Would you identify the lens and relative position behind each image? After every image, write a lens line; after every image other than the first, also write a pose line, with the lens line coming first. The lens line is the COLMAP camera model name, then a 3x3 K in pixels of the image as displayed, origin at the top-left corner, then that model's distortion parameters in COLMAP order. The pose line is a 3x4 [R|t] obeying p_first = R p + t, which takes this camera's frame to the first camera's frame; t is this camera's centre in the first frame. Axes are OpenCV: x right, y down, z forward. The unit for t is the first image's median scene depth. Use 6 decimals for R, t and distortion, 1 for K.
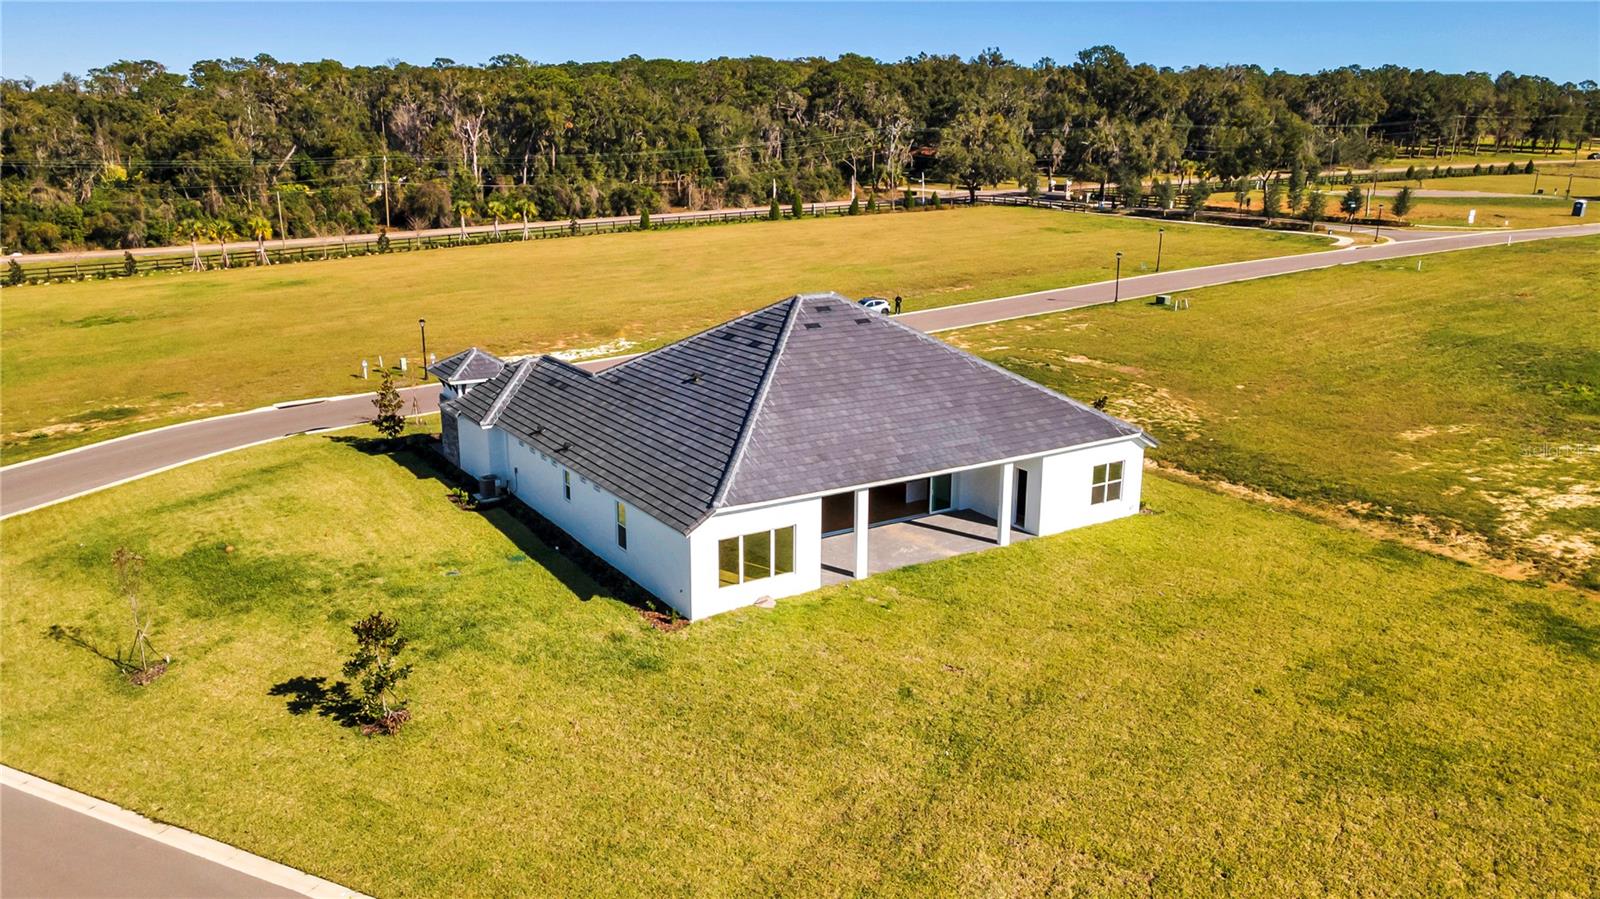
lens RADIAL K [[1164.6, 0, 800.0], [0, 1164.6, 449.5], [0, 0, 1]] dist [0.023834, 0.040854]
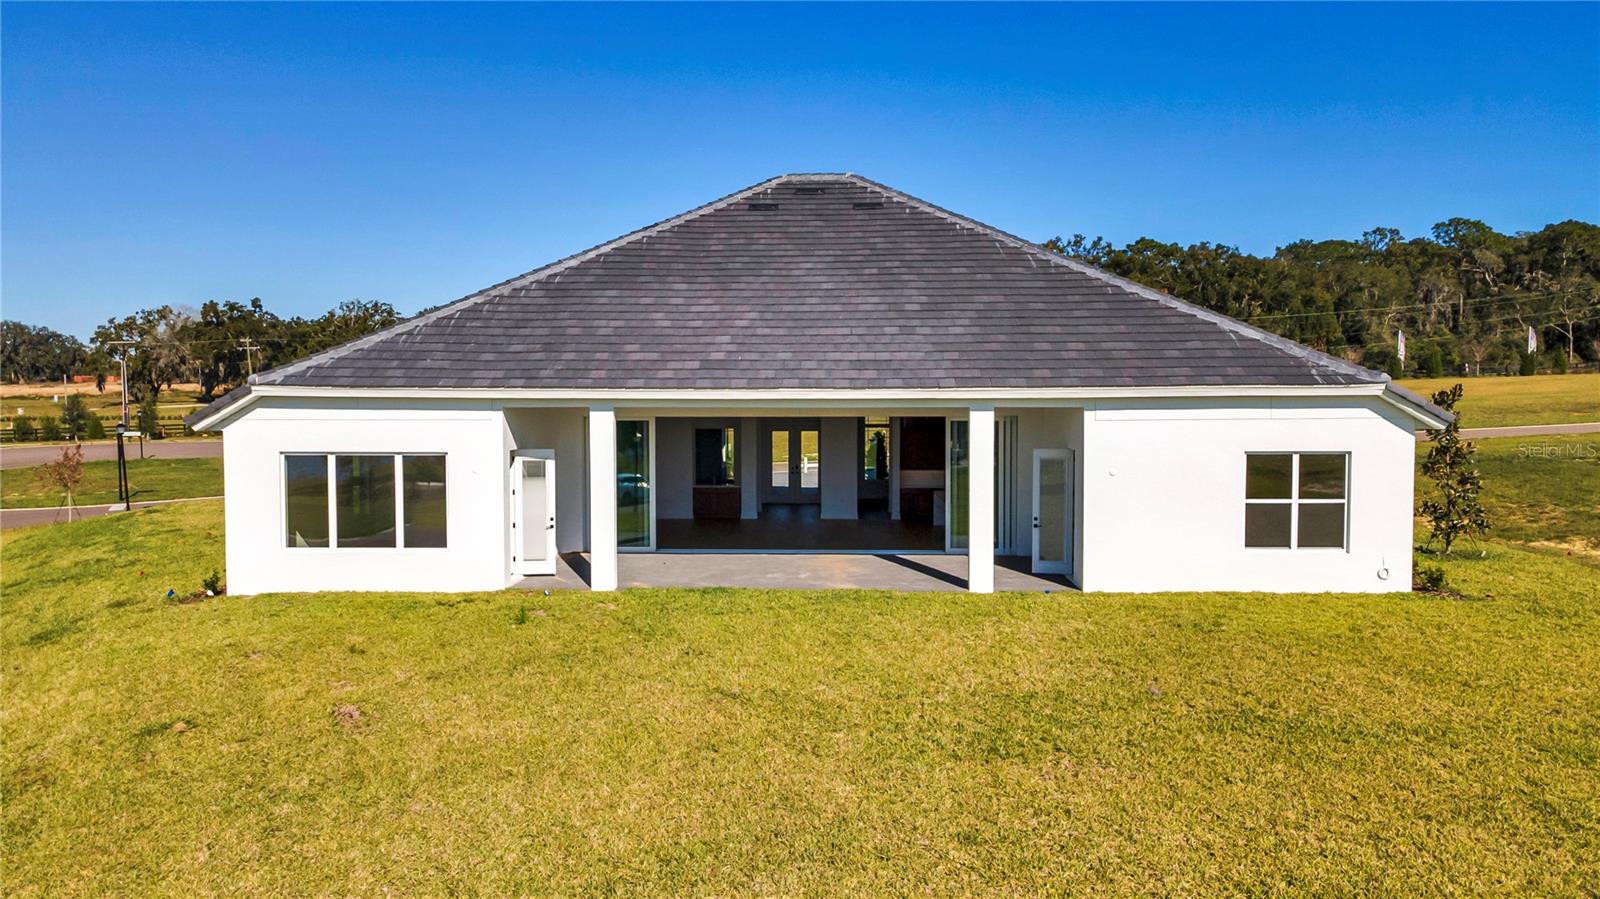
lens RADIAL K [[1173.1, 0, 800.0], [0, 1173.1, 449.5], [0, 0, 1]] dist [0.004088, 0.072028]
pose [[0.821419, 0.022115, -0.569896, 0.171722], [-0.137332, 0.977515, -0.160012, 0.050017], [0.553543, 0.209702, 0.805987, 0.259208]]
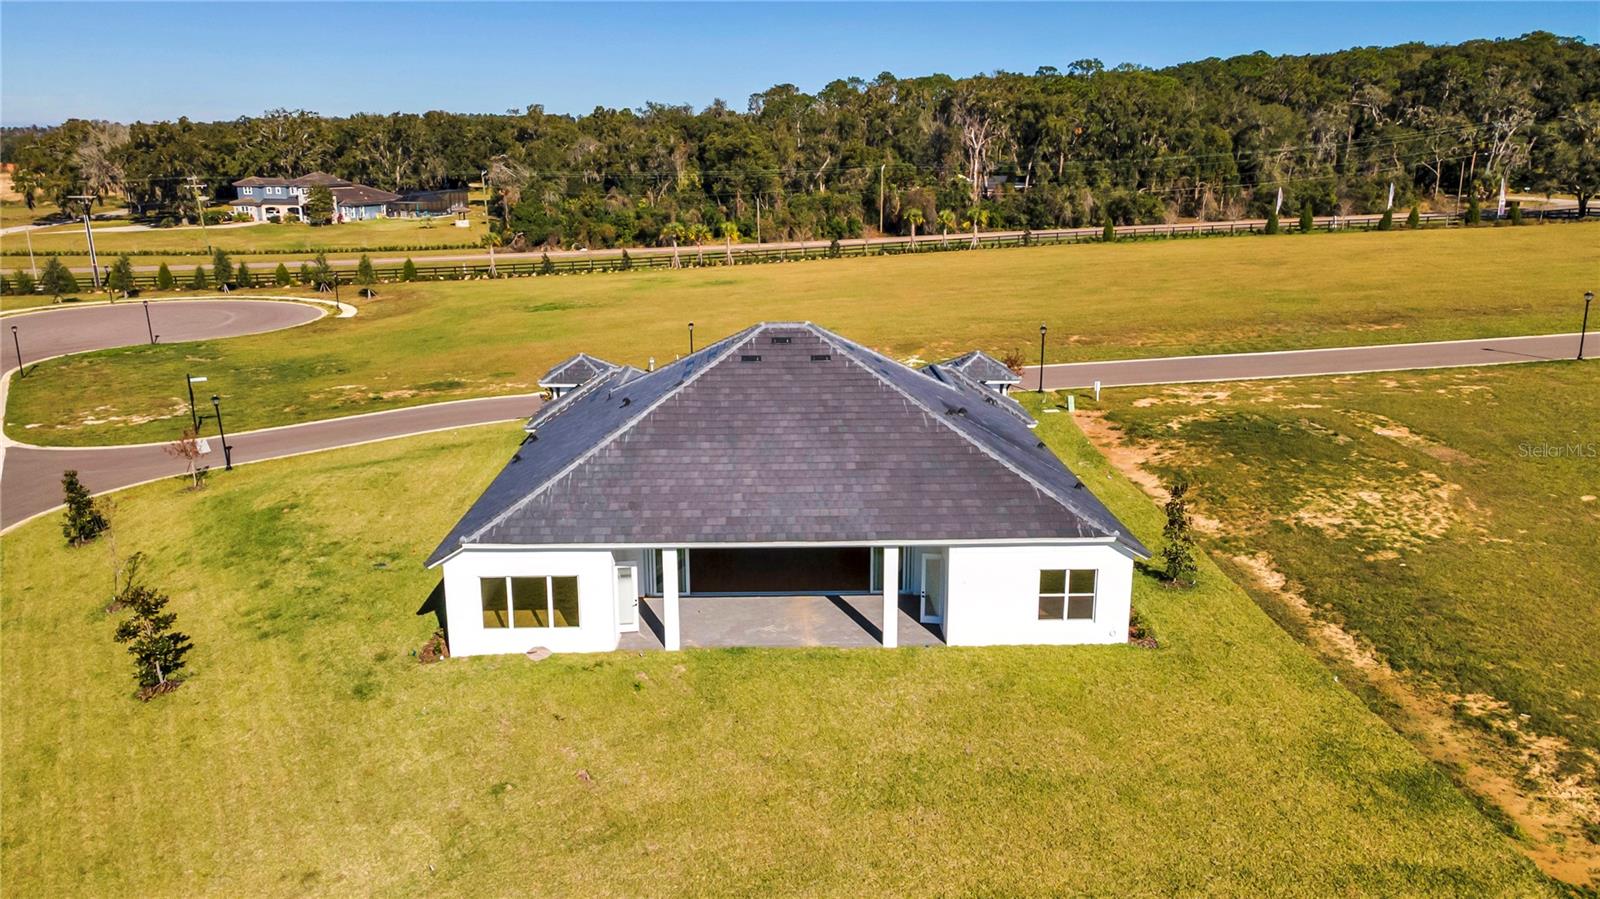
lens RADIAL K [[1164.6, 0, 800.0], [0, 1164.6, 449.5], [0, 0, 1]] dist [0.023834, 0.040854]
pose [[0.855309, 0.120831, -0.503832, 0.232160], [-0.123324, 0.991956, 0.028538, -0.031436], [0.503227, 0.037725, 0.863330, 0.119098]]
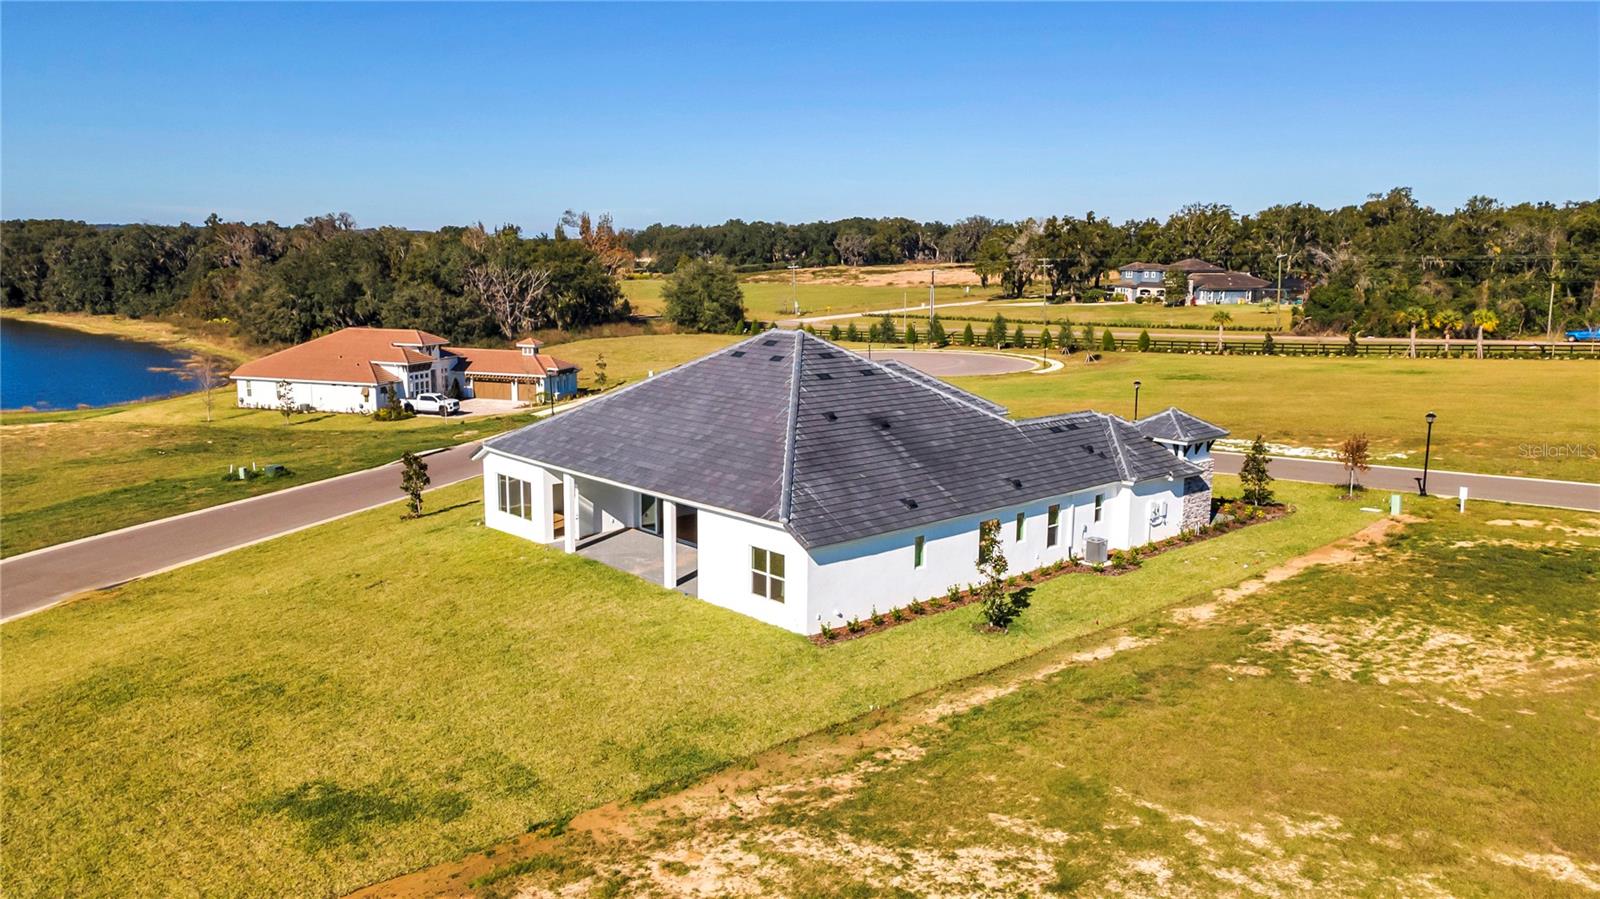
lens RADIAL K [[1164.6, 0, 800.0], [0, 1164.6, 449.5], [0, 0, 1]] dist [0.023834, 0.040854]
pose [[0.179555, 0.162813, -0.970181, 0.499071], [-0.255243, 0.960146, 0.113890, -0.073929], [0.950058, 0.227182, 0.213956, 0.394234]]
